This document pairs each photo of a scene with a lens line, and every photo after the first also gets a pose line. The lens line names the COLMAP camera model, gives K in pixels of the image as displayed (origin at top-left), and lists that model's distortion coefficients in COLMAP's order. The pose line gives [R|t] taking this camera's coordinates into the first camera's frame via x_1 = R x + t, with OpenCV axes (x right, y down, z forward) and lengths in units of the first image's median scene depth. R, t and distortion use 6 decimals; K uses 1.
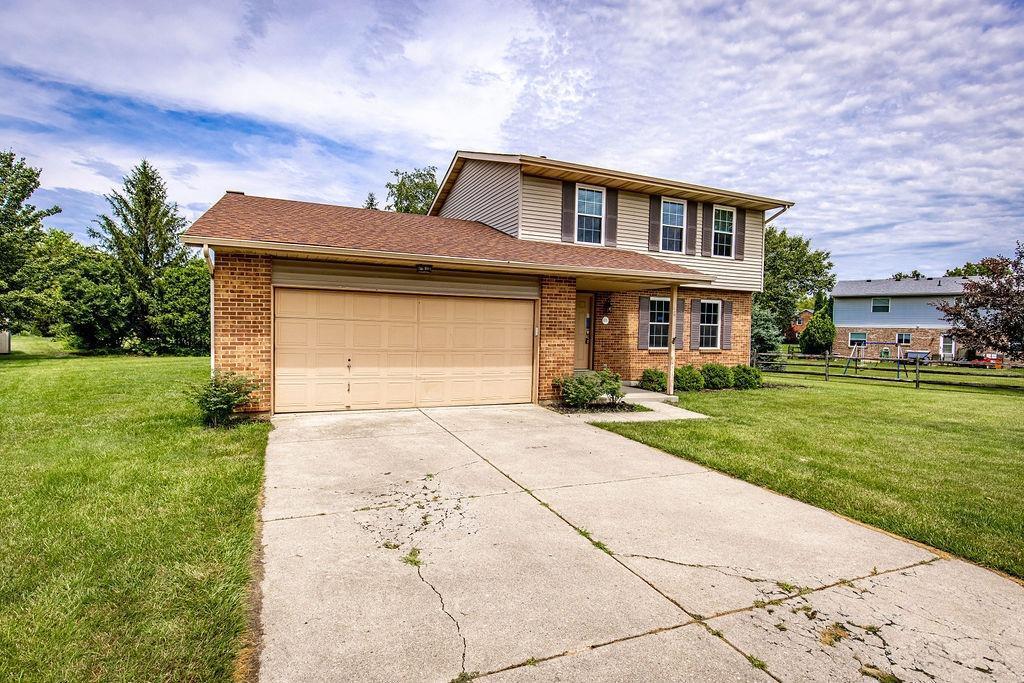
lens RADIAL K [[538.8, 0, 512.0], [0, 538.8, 341.5], [0, 0, 1]] dist [-0.001080, -0.000530]
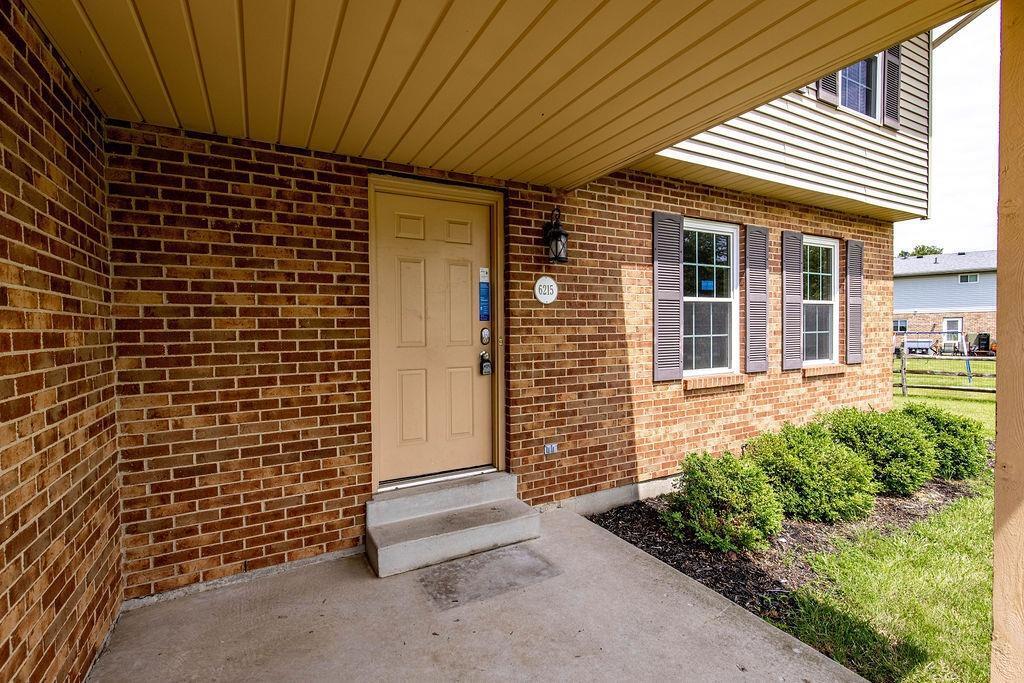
lens RADIAL K [[469.6, 0, 512.0], [0, 469.6, 341.5], [0, 0, 1]] dist [0.001516, 0.000146]
pose [[0.996525, -0.037977, 0.074136, 0.140713], [0.037954, 0.999278, 0.001724, -0.013780], [-0.074148, 0.001096, 0.997247, 0.782199]]
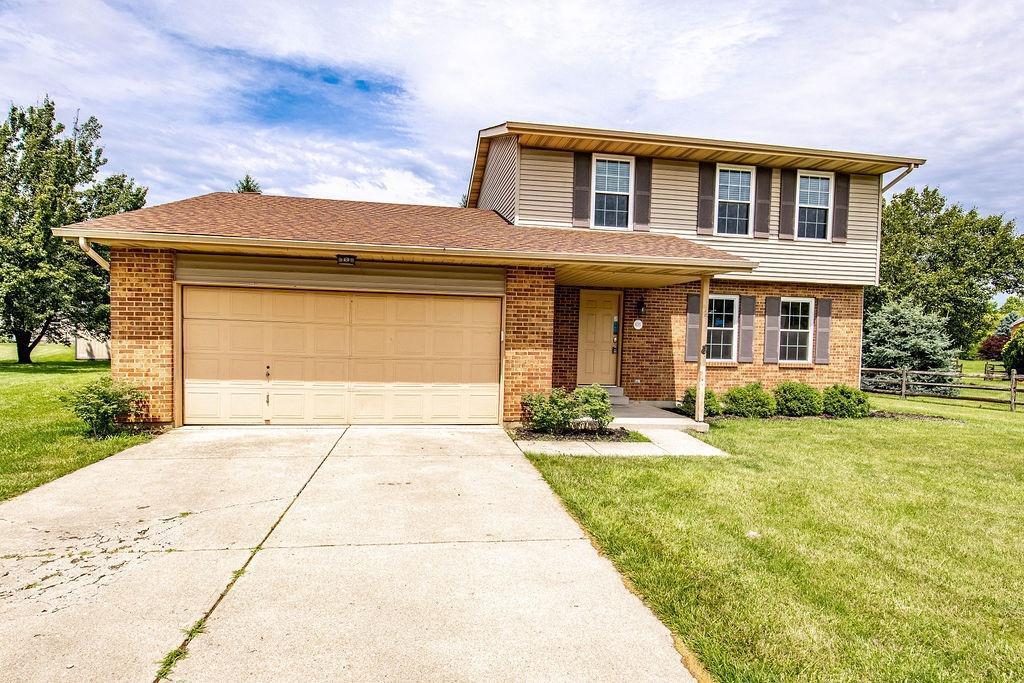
lens RADIAL K [[574.1, 0, 511.6], [0, 574.1, 353.8], [0, 0, 1]] dist [0.005677, 0.000971]
pose [[0.966391, 0.008976, -0.256921, 0.218243], [-0.009398, 0.999956, -0.000418, 0.006185], [0.256906, 0.002819, 0.966432, 0.137349]]
